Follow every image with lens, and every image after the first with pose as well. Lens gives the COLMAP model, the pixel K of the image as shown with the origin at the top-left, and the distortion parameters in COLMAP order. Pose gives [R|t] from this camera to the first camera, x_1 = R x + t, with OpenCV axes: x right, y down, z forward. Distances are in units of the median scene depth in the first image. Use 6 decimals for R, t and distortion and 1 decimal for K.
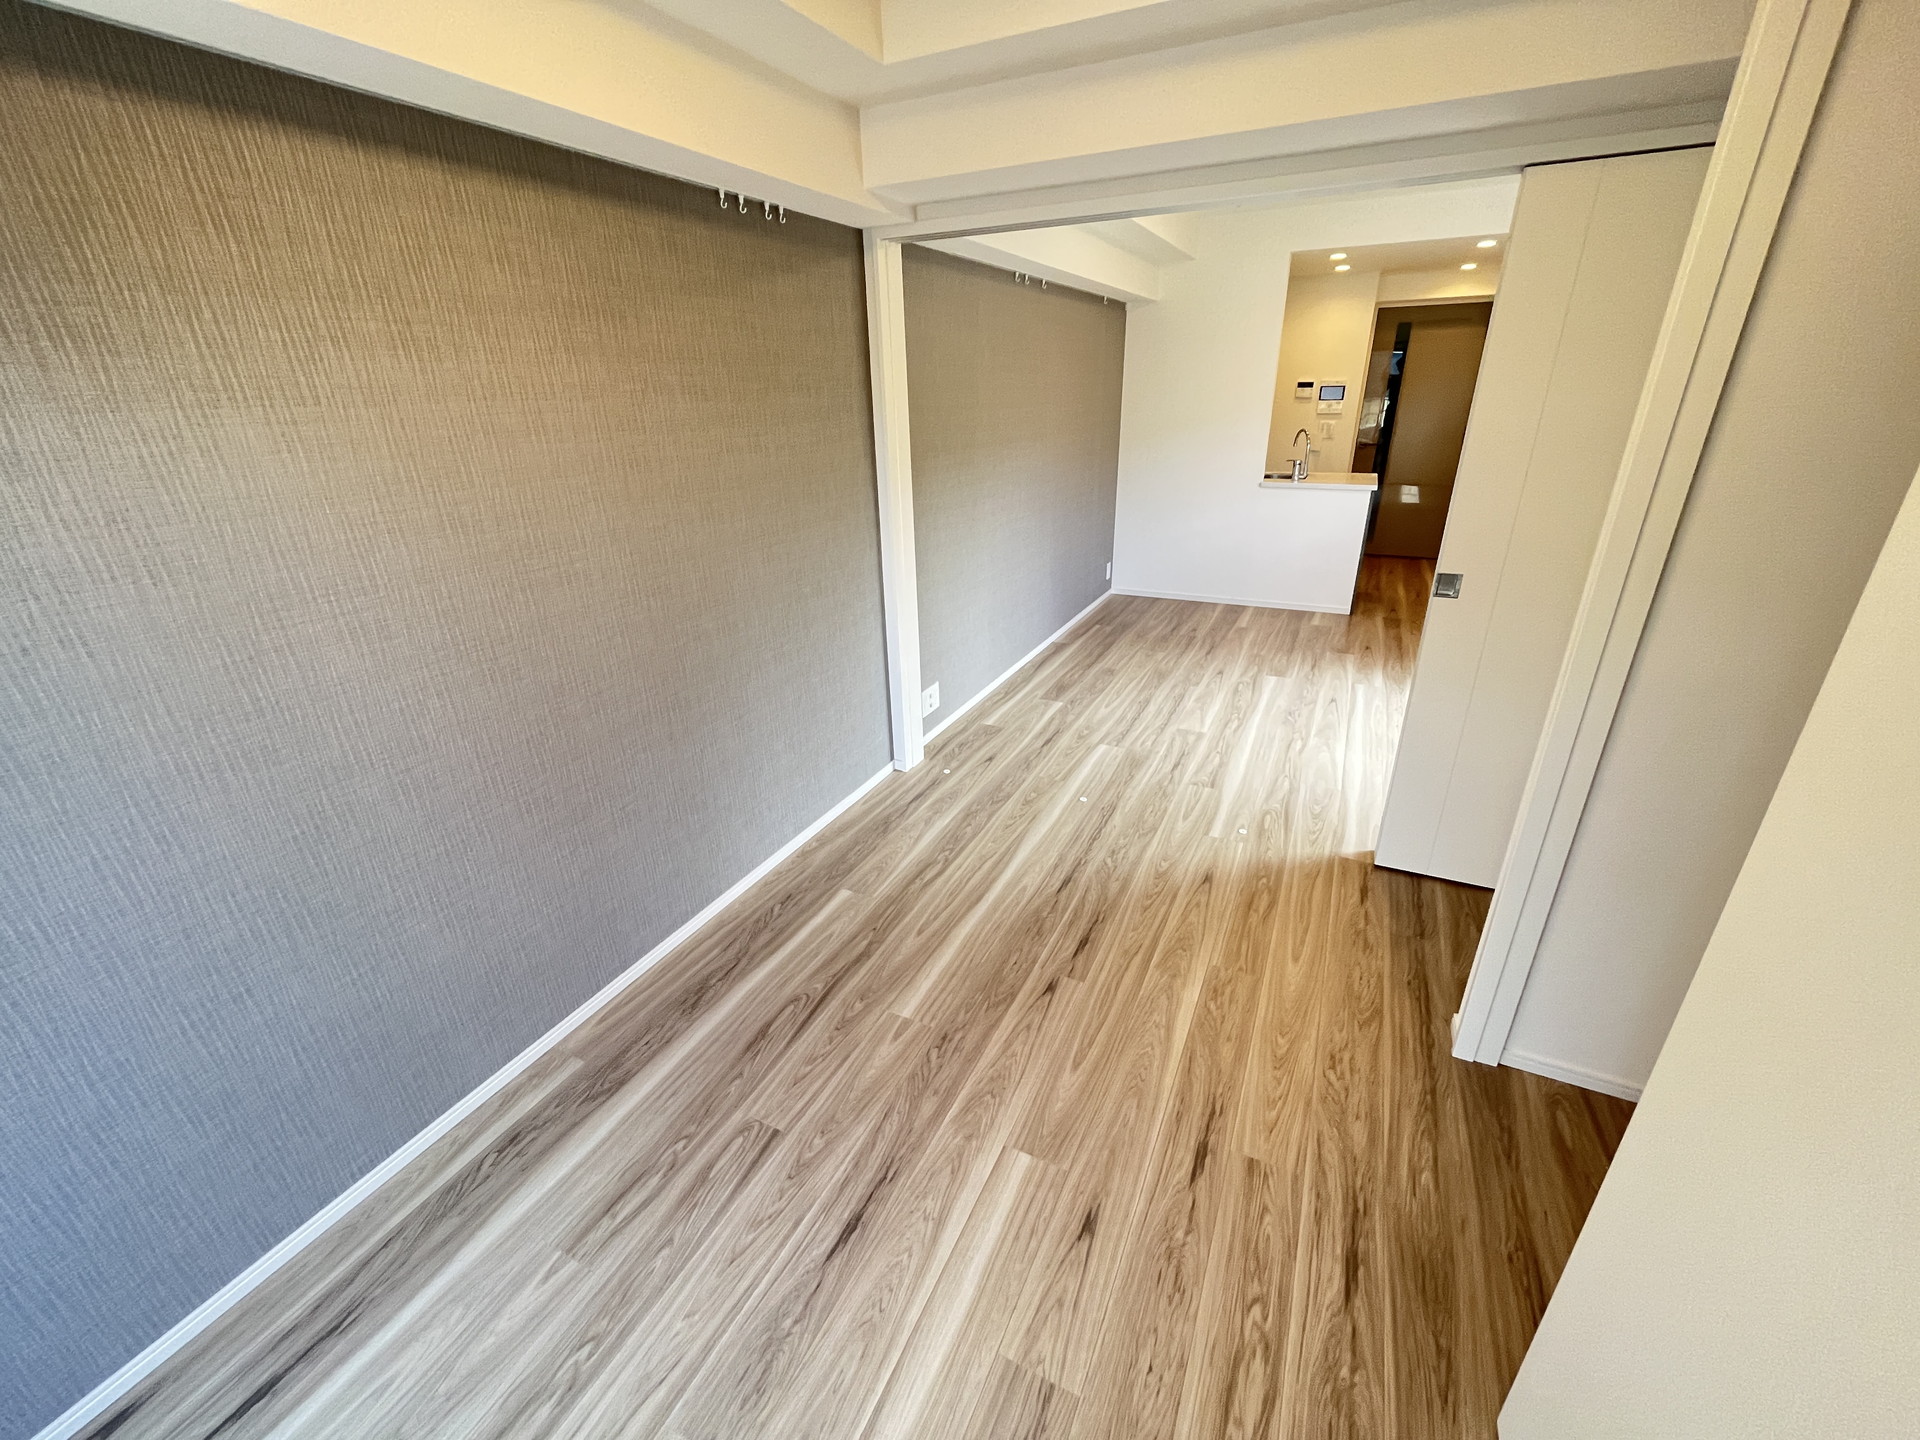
lens RADIAL K [[779.9, 0, 969.7], [0, 779.9, 715.4], [0, 0, 1]] dist [-0.004402, -0.000058]
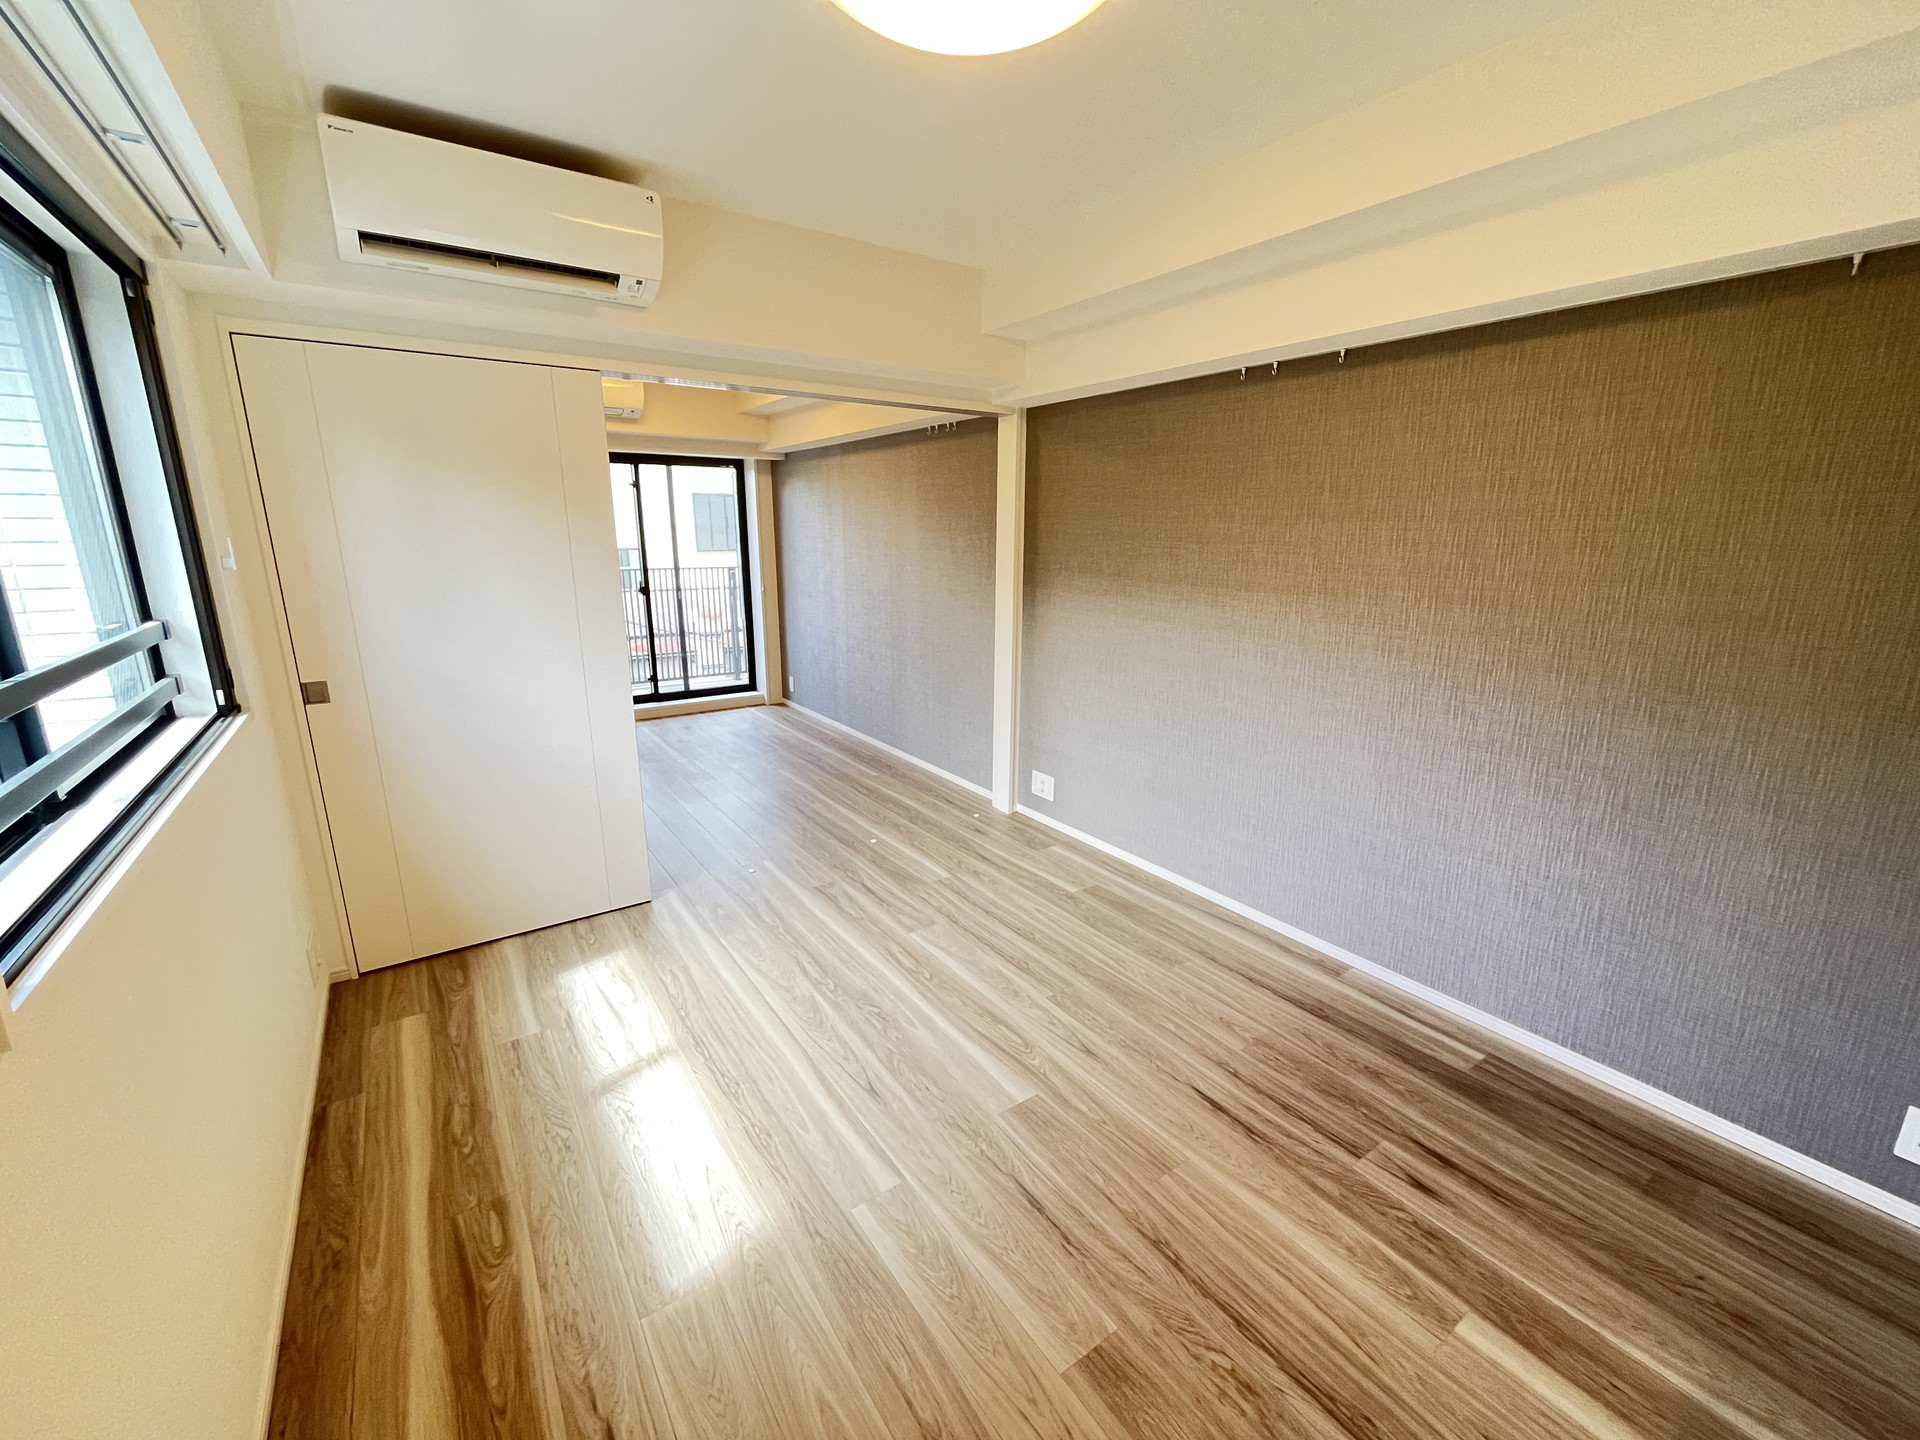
lens RADIAL K [[779.9, 0, 965.1], [0, 779.9, 727.2], [0, 0, 1]] dist [-0.004402, -0.000058]
pose [[-0.480966, 0.242809, -0.842446, 0.829672], [-0.331043, 0.839462, 0.430947, -0.480708], [0.811839, 0.486156, -0.323372, 1.110642]]
